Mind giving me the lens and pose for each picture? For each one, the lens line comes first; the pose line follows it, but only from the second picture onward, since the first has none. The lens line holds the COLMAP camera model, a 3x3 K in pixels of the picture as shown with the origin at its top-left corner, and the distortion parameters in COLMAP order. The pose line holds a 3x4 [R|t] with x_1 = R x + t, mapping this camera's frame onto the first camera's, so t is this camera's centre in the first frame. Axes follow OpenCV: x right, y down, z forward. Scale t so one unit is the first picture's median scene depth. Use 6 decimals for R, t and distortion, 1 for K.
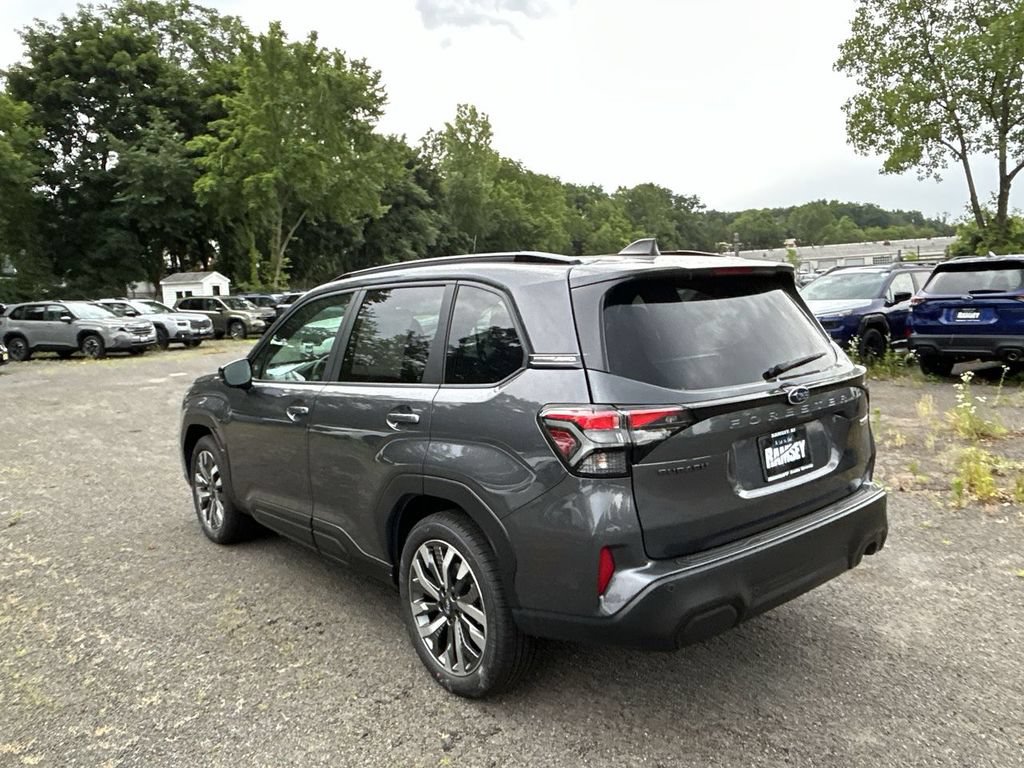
lens RADIAL K [[800.9, 0, 514.8], [0, 800.9, 382.8], [0, 0, 1]] dist [0.000579, -0.011780]
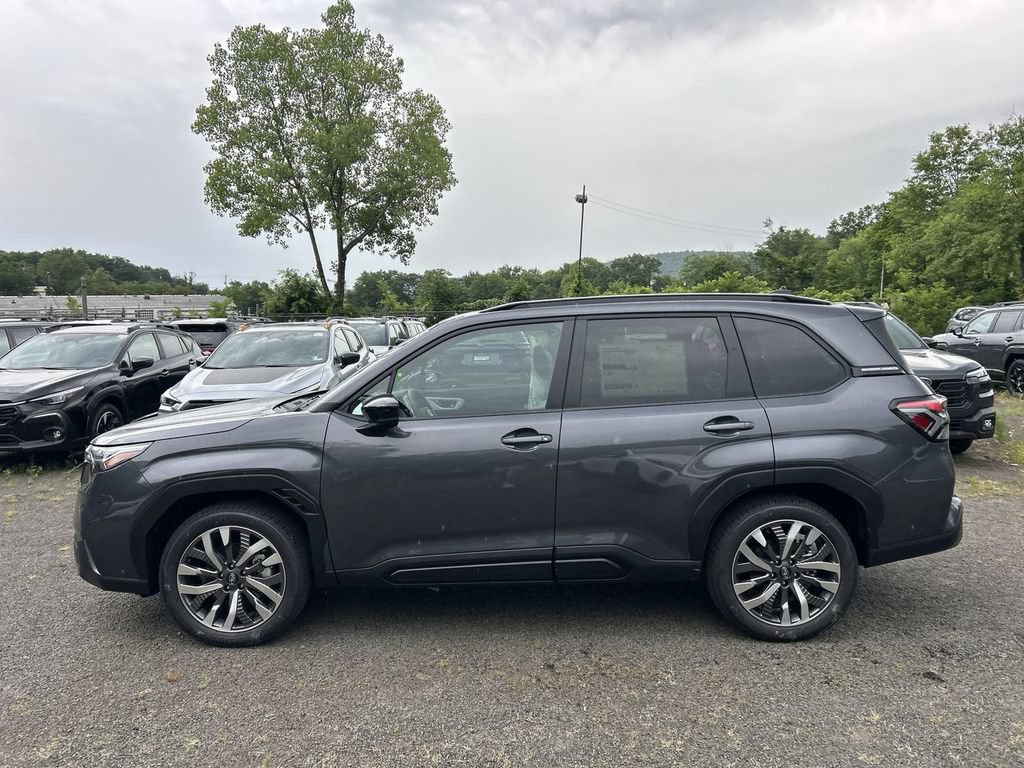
lens RADIAL K [[779.5, 0, 505.9], [0, 779.5, 382.9], [0, 0, 1]] dist [0.010073, 0.000814]
pose [[0.627158, -0.024045, 0.778521, -0.109828], [0.074174, 0.996825, -0.028966, -0.001133], [-0.775353, 0.075912, 0.626950, 0.046619]]
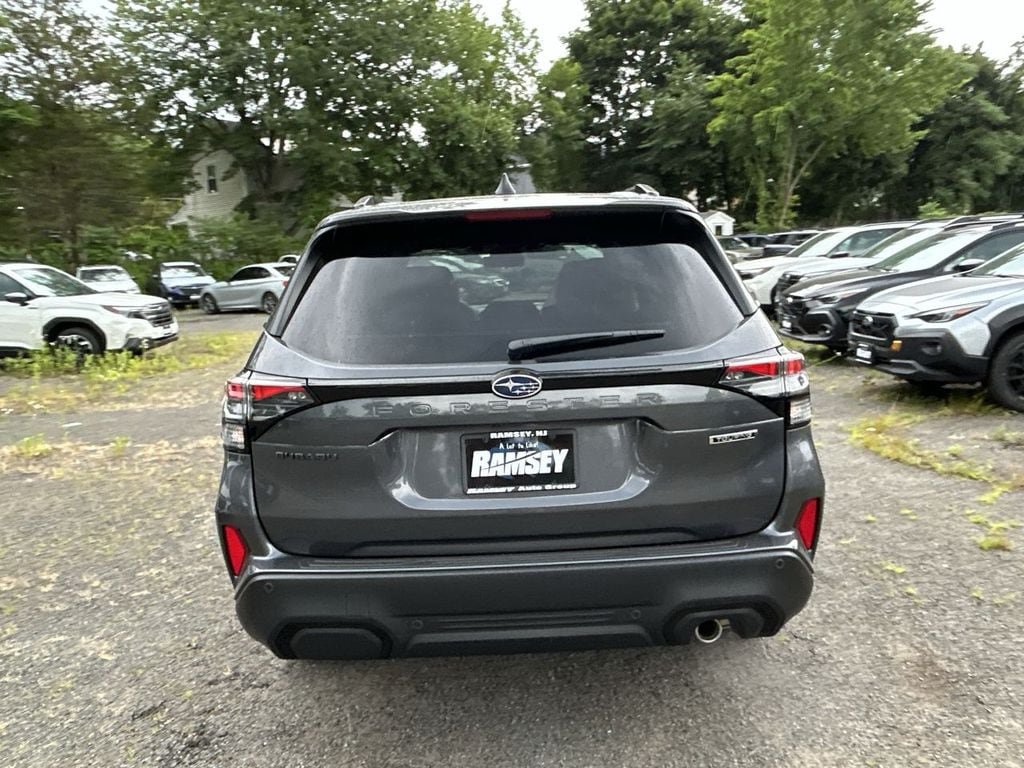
lens RADIAL K [[800.9, 0, 514.8], [0, 800.9, 382.8], [0, 0, 1]] dist [0.000579, -0.011780]
pose [[0.784779, 0.108340, -0.610233, 0.061290], [-0.062257, 0.993403, 0.096303, -0.004453], [0.616641, -0.037585, 0.786347, 0.032499]]
